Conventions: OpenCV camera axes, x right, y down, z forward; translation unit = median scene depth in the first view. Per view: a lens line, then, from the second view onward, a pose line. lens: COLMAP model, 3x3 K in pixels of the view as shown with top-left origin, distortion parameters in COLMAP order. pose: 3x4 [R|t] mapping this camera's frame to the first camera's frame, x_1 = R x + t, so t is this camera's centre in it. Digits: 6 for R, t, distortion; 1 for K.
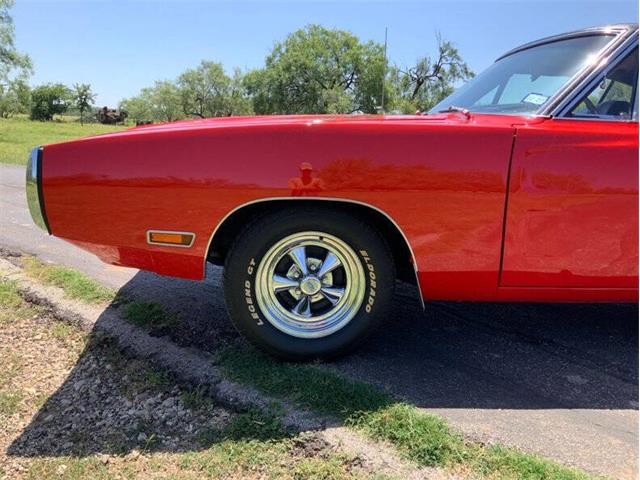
lens RADIAL K [[544.0, 0, 320.0], [0, 544.0, 240.0], [0, 0, 1]] dist [0.002042, -0.010124]
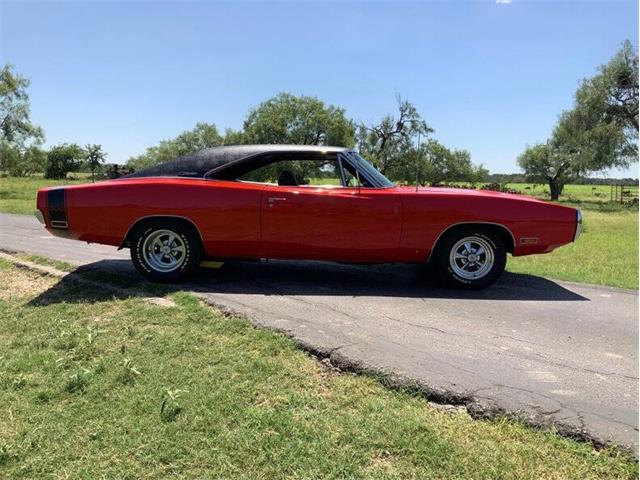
lens RADIAL K [[535.0, 0, 320.0], [0, 535.0, 240.0], [0, 0, 1]] dist [0.086380, -0.183345]
pose [[0.999518, -0.025188, -0.018149, 0.062686], [0.023485, 0.995789, -0.088614, 0.018535], [0.020305, 0.088145, 0.995901, -0.100313]]
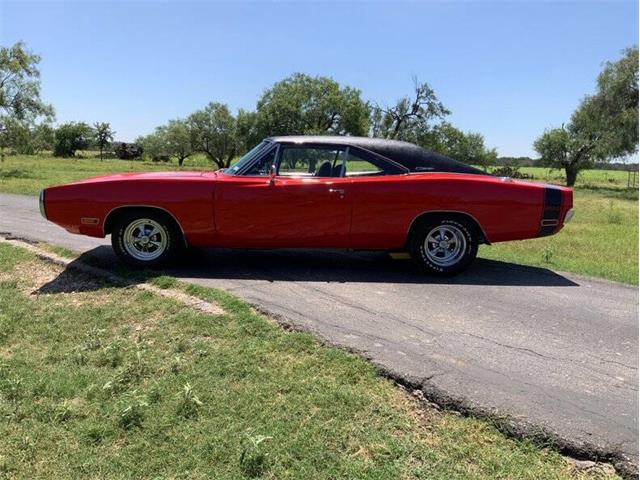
lens RADIAL K [[535.0, 0, 320.0], [0, 535.0, 240.0], [0, 0, 1]] dist [0.086380, -0.183345]
pose [[0.999508, -0.009717, -0.029837, 0.050248], [0.008084, 0.998488, -0.054369, 0.012987], [0.030321, 0.054101, 0.998075, -0.087858]]
